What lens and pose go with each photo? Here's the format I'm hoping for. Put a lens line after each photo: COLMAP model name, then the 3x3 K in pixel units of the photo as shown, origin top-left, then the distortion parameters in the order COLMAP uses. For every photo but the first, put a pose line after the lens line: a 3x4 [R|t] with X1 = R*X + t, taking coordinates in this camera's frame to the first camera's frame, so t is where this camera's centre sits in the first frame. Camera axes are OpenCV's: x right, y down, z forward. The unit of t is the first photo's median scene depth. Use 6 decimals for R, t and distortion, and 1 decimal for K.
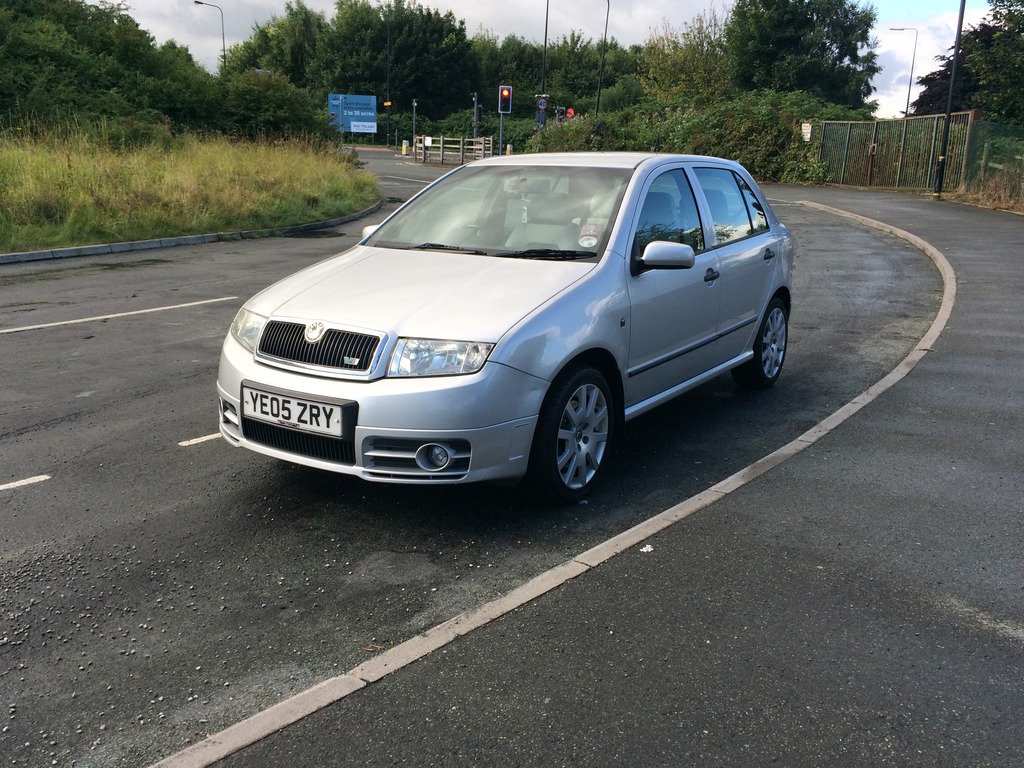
lens RADIAL K [[941.9, 0, 503.5], [0, 941.9, 386.7], [0, 0, 1]] dist [0.007673, 0.000000]
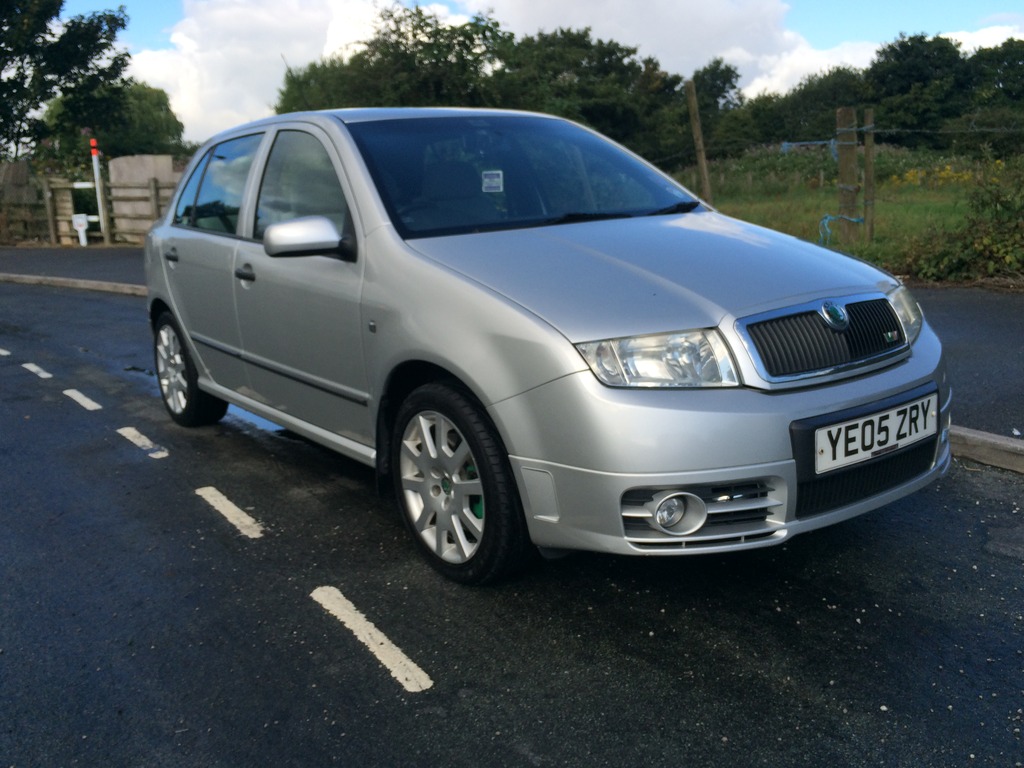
lens RADIAL K [[941.9, 0, 509.7], [0, 941.9, 376.3], [0, 0, 1]] dist [0.007673, 0.000000]
pose [[0.354860, -0.220461, 0.908555, -0.901333], [0.272725, 0.953943, 0.124954, -0.163613], [-0.894257, 0.203444, 0.398641, 0.944049]]
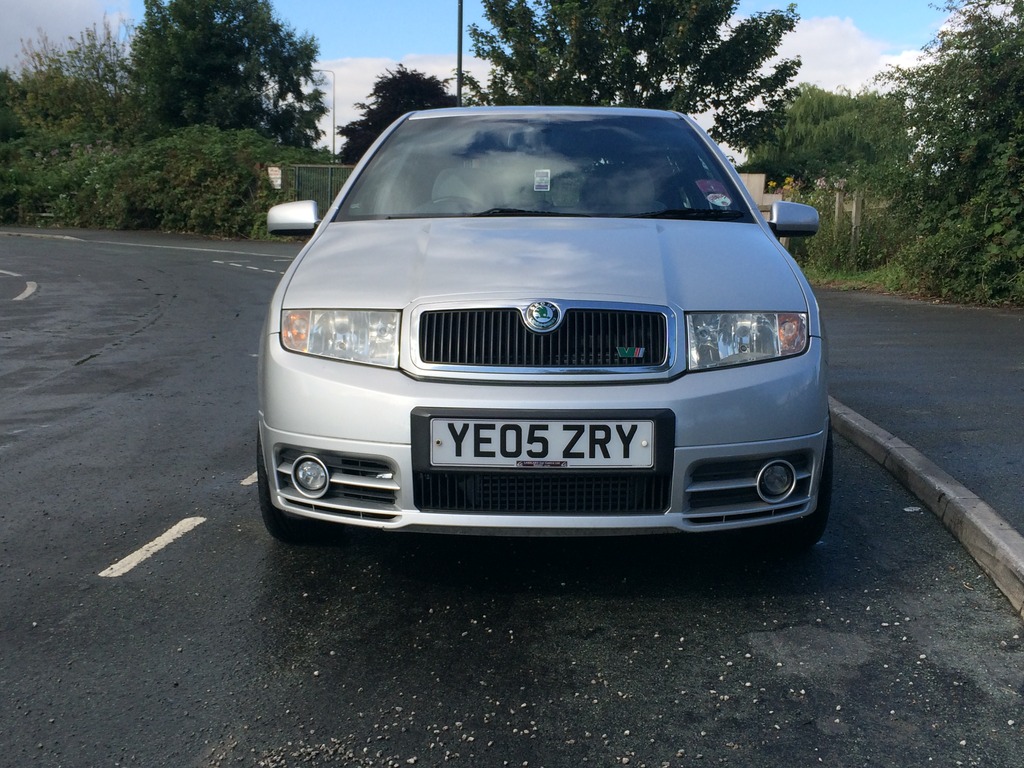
lens RADIAL K [[1198.7, 0, 512.3], [0, 1198.7, 390.1], [0, 0, 1]] dist [0.056444, 0.000000]
pose [[0.843339, -0.075925, 0.531991, -0.642481], [0.129325, 0.989549, -0.063785, 0.038289], [-0.521588, 0.122593, 0.844344, 0.342068]]
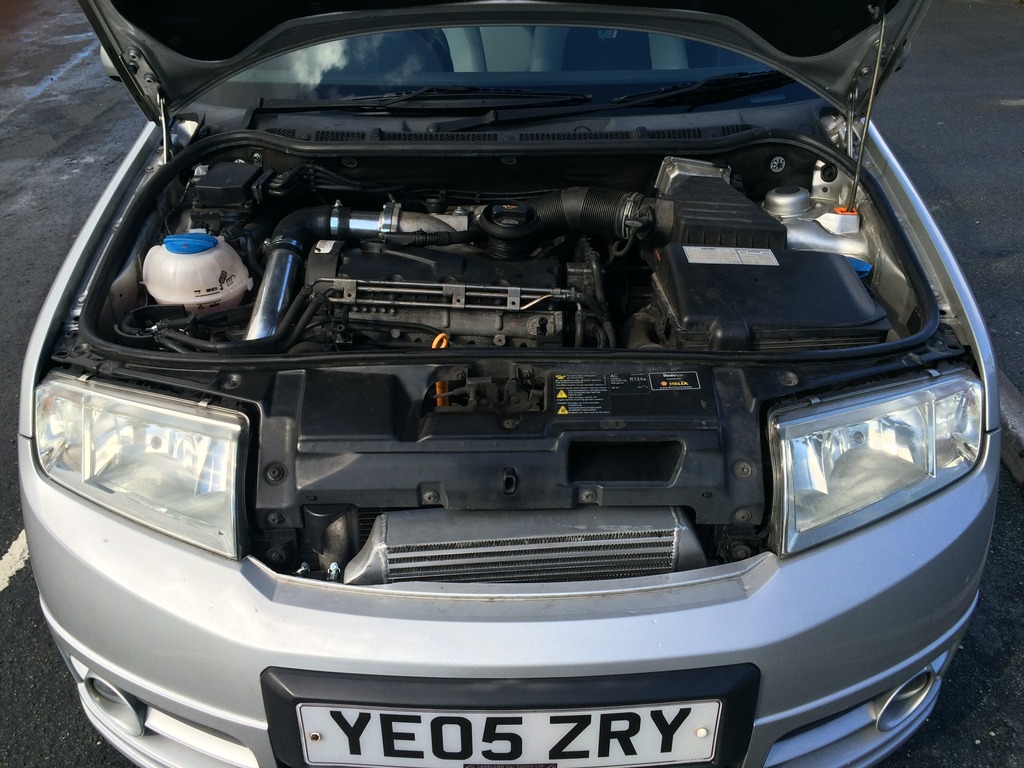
lens RADIAL K [[890.2, 0, 512.5], [0, 890.2, 382.2], [0, 0, 1]] dist [0.038255, -0.032104]
pose [[0.827699, -0.297342, 0.475923, -0.331069], [0.138388, 0.930046, 0.340387, -0.189924], [-0.543842, -0.215876, 0.810946, 0.760274]]
